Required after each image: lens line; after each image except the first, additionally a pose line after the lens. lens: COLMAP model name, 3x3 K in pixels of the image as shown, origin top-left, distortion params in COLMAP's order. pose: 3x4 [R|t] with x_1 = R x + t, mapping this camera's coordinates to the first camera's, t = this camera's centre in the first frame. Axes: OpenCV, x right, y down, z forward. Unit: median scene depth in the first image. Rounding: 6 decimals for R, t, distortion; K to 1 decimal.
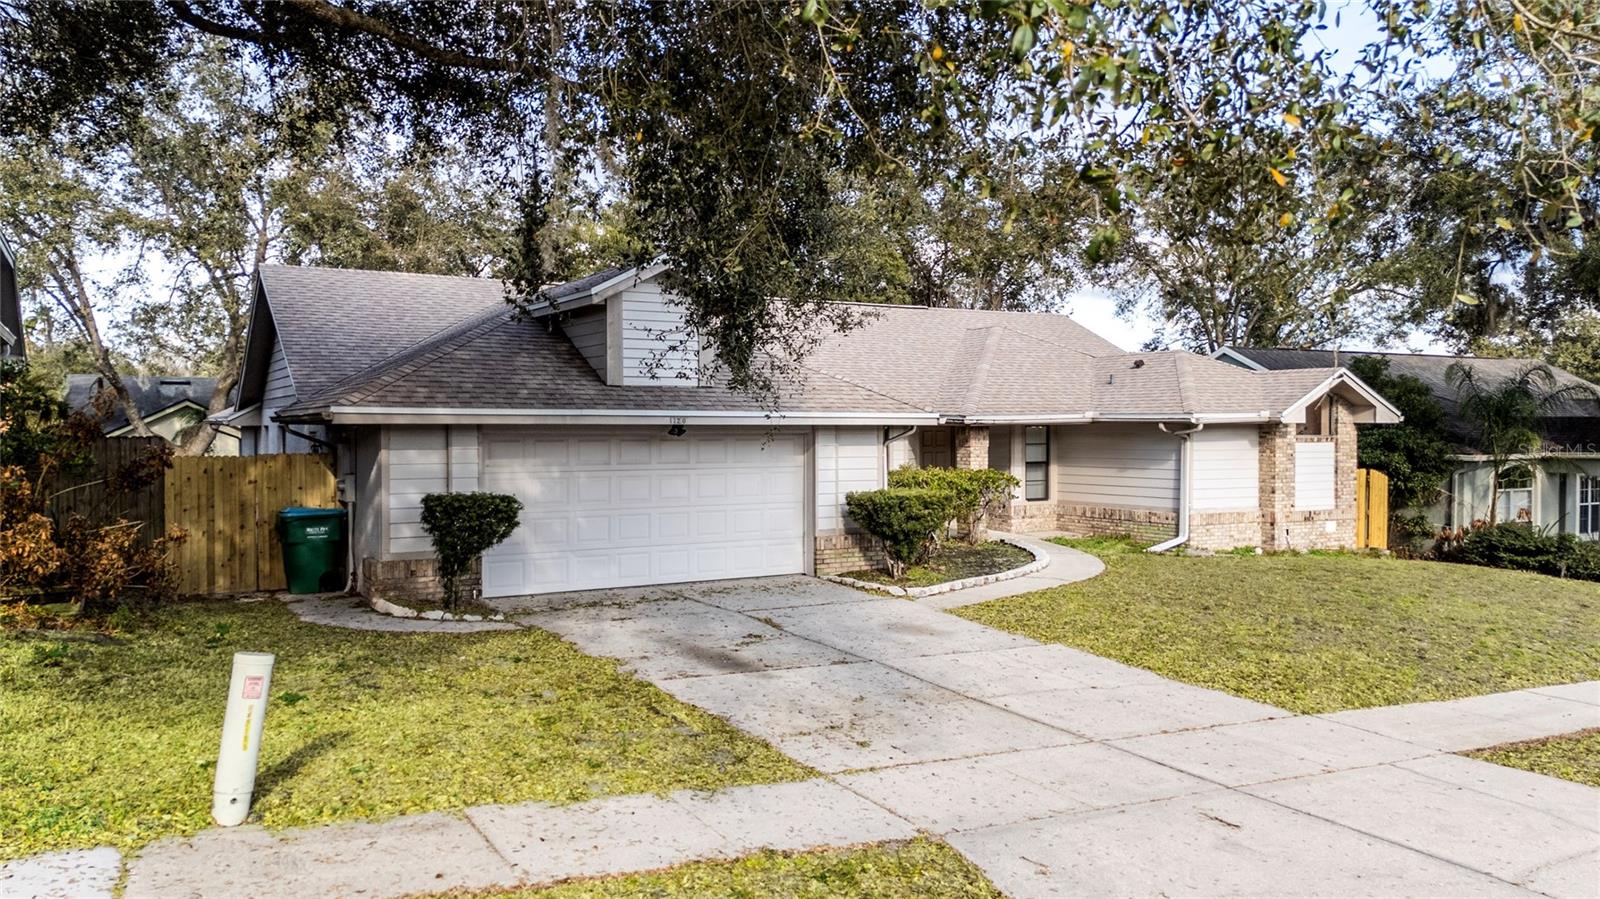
lens RADIAL K [[1145.1, 0, 800.0], [0, 1145.1, 449.5], [0, 0, 1]] dist [0.024284, -0.001736]
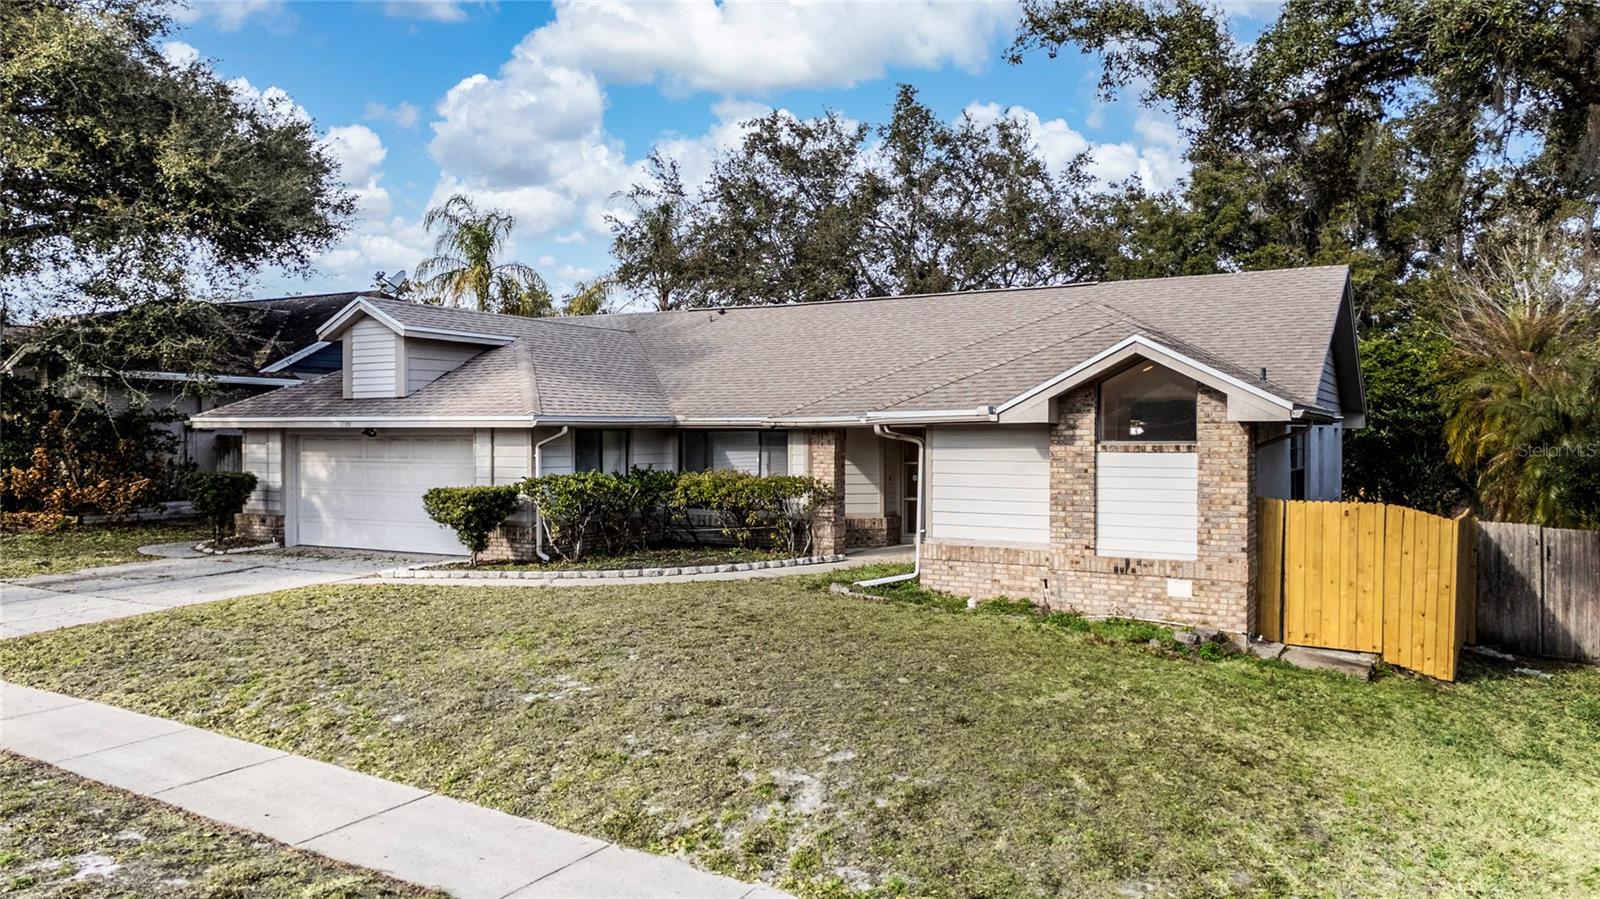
lens RADIAL K [[1145.1, 0, 800.0], [0, 1145.1, 449.5], [0, 0, 1]] dist [0.024284, -0.001736]
pose [[0.533441, 0.011452, -0.845760, 1.230527], [-0.017649, 0.999841, 0.002407, -0.008224], [0.845653, 0.013643, 0.533558, 0.697365]]
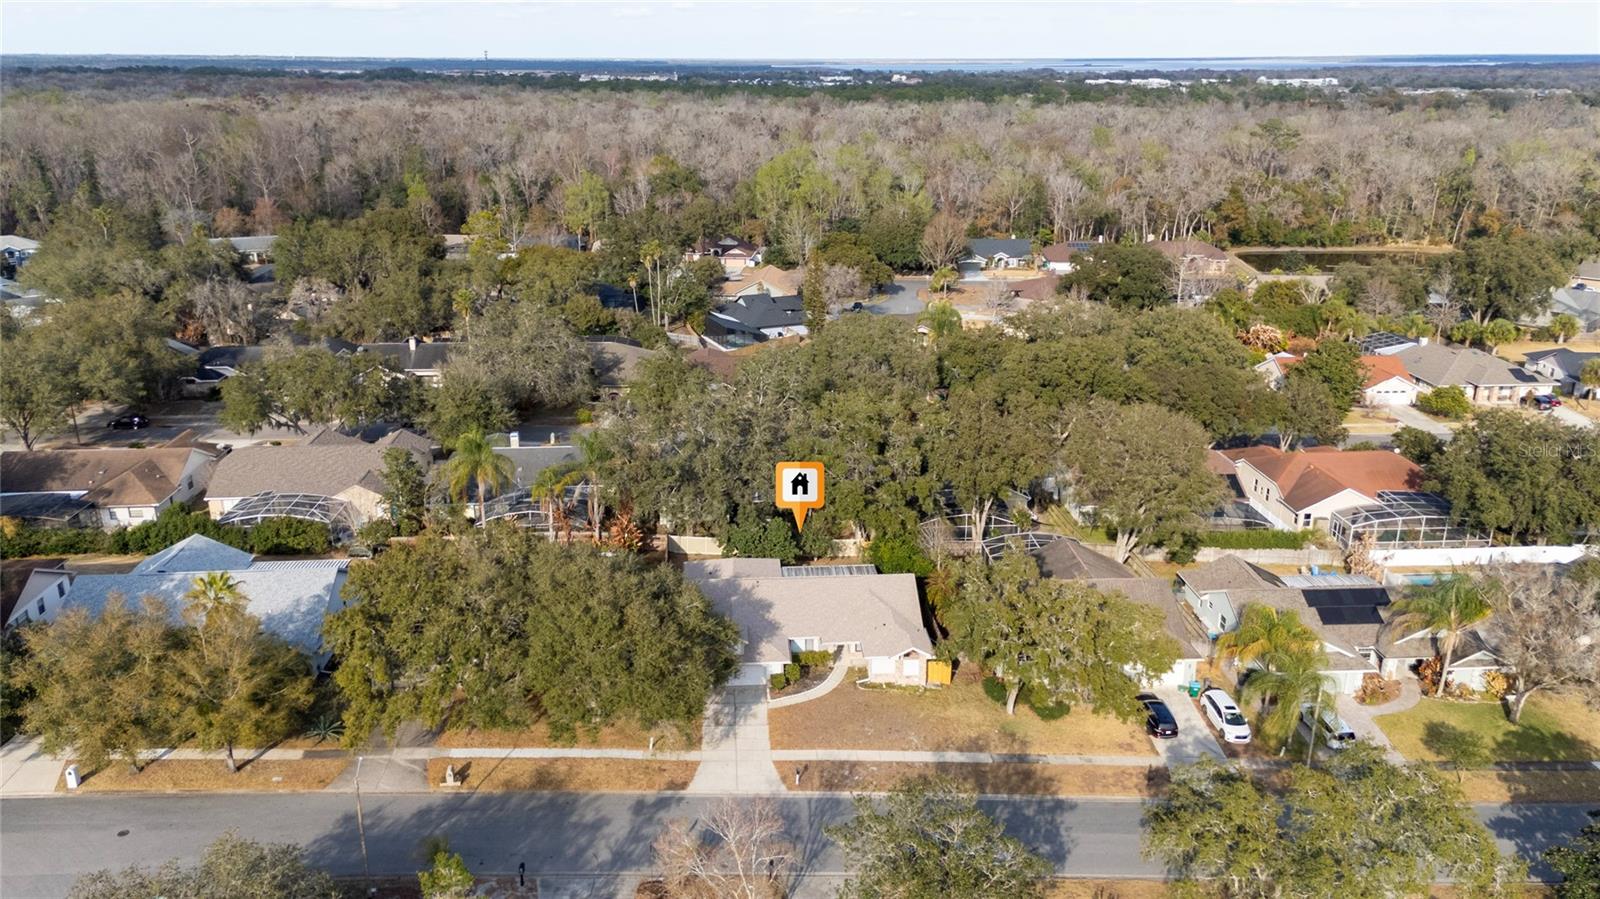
lens RADIAL K [[1145.1, 0, 800.0], [0, 1145.1, 449.5], [0, 0, 1]] dist [0.024284, -0.001736]
pose [[0.900732, 0.139129, -0.411492, 2.264813], [-0.007959, 0.952445, 0.304608, -2.641575], [0.434303, -0.271095, 0.859004, -3.286718]]
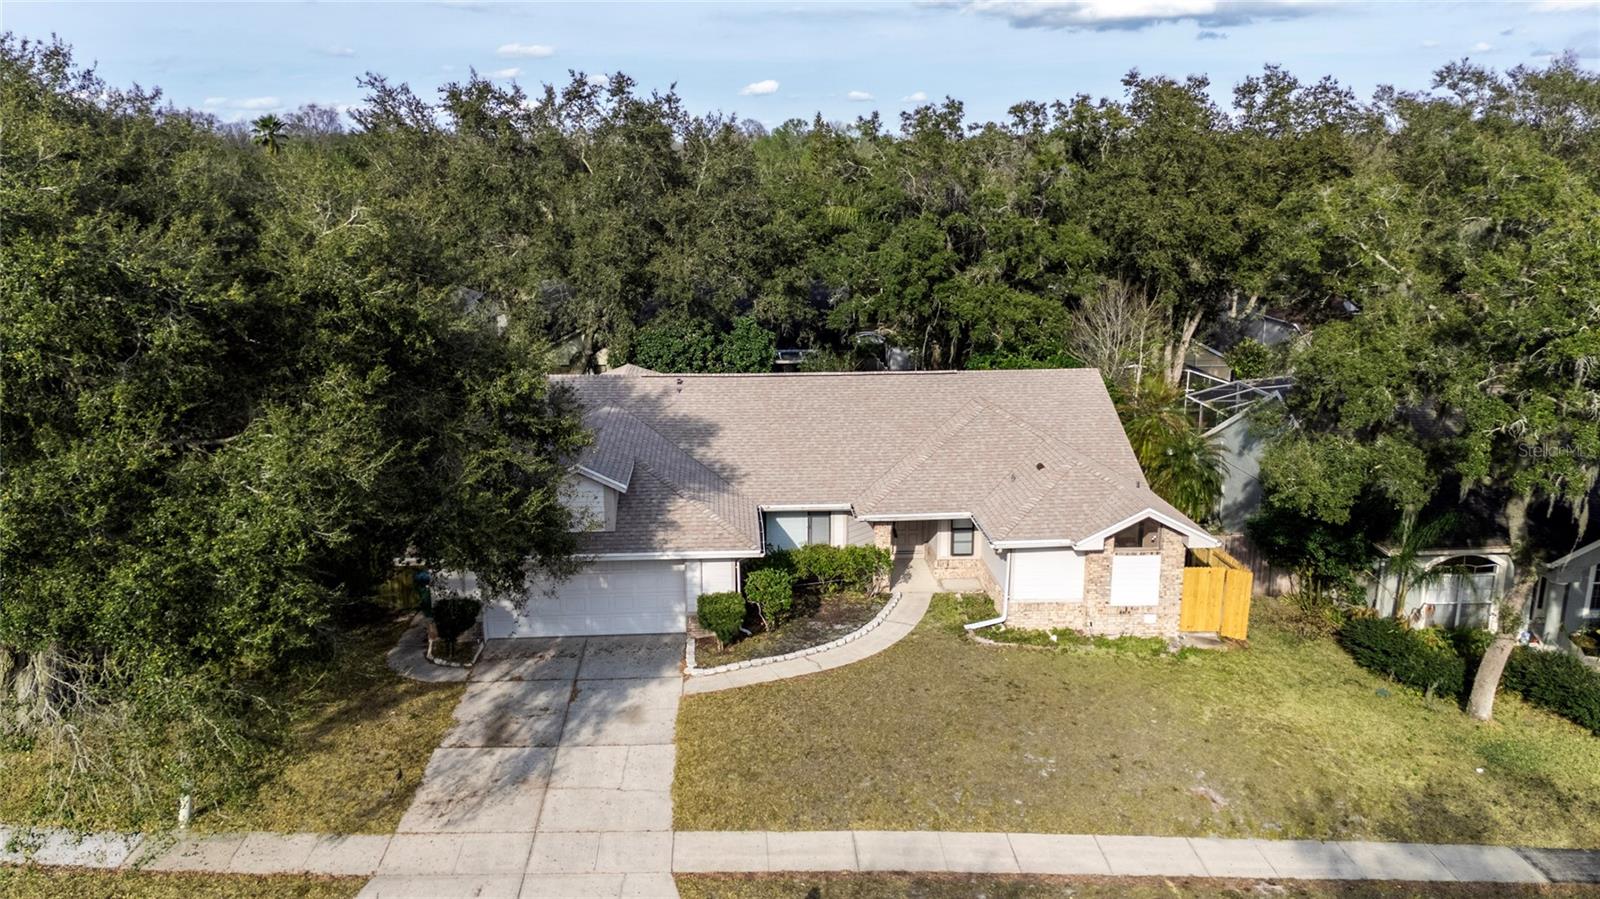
lens RADIAL K [[1145.1, 0, 800.0], [0, 1145.1, 449.5], [0, 0, 1]] dist [0.024284, -0.001736]
pose [[0.899483, 0.098624, -0.425681, 0.894829], [-0.006606, 0.977154, 0.212432, -0.542556], [0.436906, -0.188267, 0.879584, -0.364069]]
